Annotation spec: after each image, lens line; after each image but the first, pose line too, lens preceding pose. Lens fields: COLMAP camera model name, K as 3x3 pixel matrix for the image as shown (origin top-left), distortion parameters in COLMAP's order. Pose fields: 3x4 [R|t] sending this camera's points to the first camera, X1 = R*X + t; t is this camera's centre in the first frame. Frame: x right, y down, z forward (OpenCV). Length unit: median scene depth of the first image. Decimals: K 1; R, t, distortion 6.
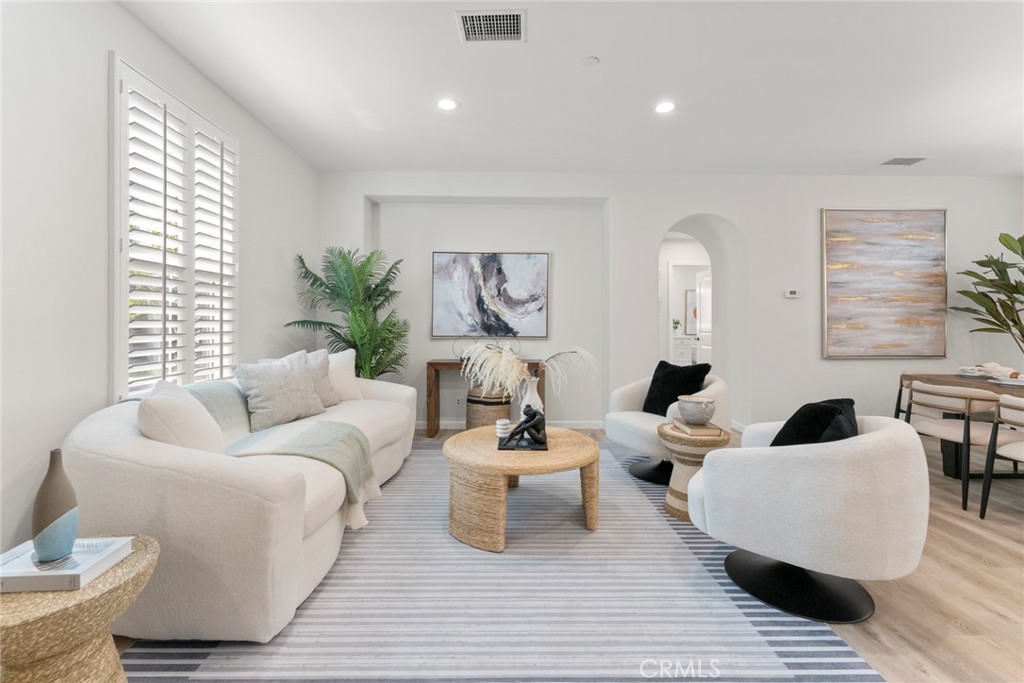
lens RADIAL K [[432.7, 0, 495.3], [0, 432.7, 323.6], [0, 0, 1]] dist [0.001050, -0.000125]
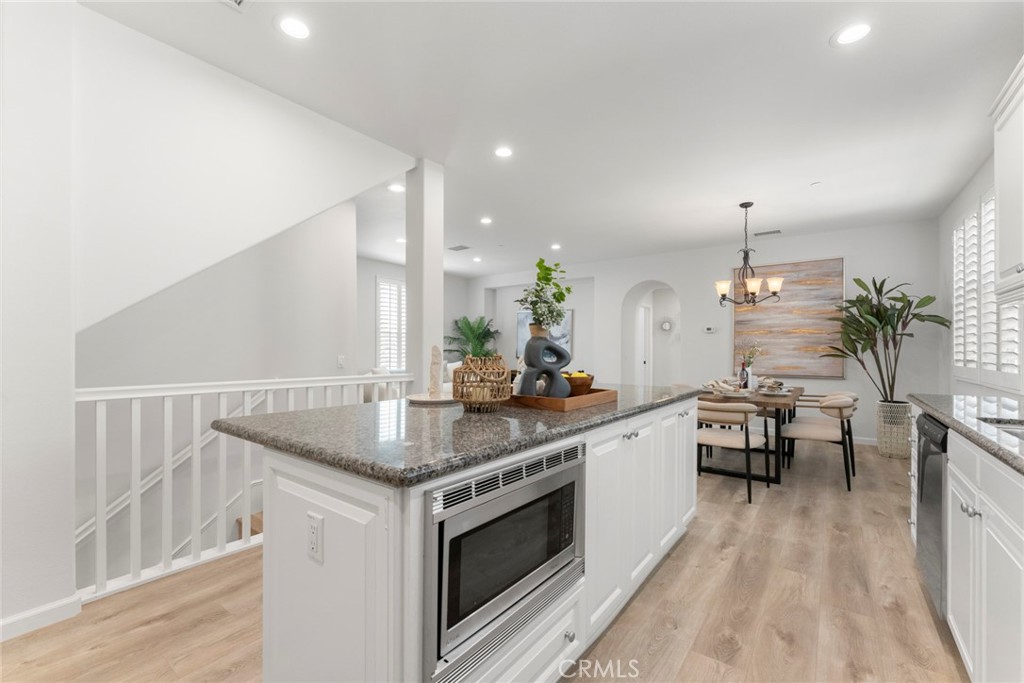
lens RADIAL K [[432.7, 0, 514.8], [0, 432.7, 350.0], [0, 0, 1]] dist [0.001050, -0.000125]
pose [[0.790055, 0.000147, -0.613036, 1.057690], [0.000017, 1.000000, 0.000261, -0.002404], [0.613037, -0.000217, 0.790055, -0.535103]]
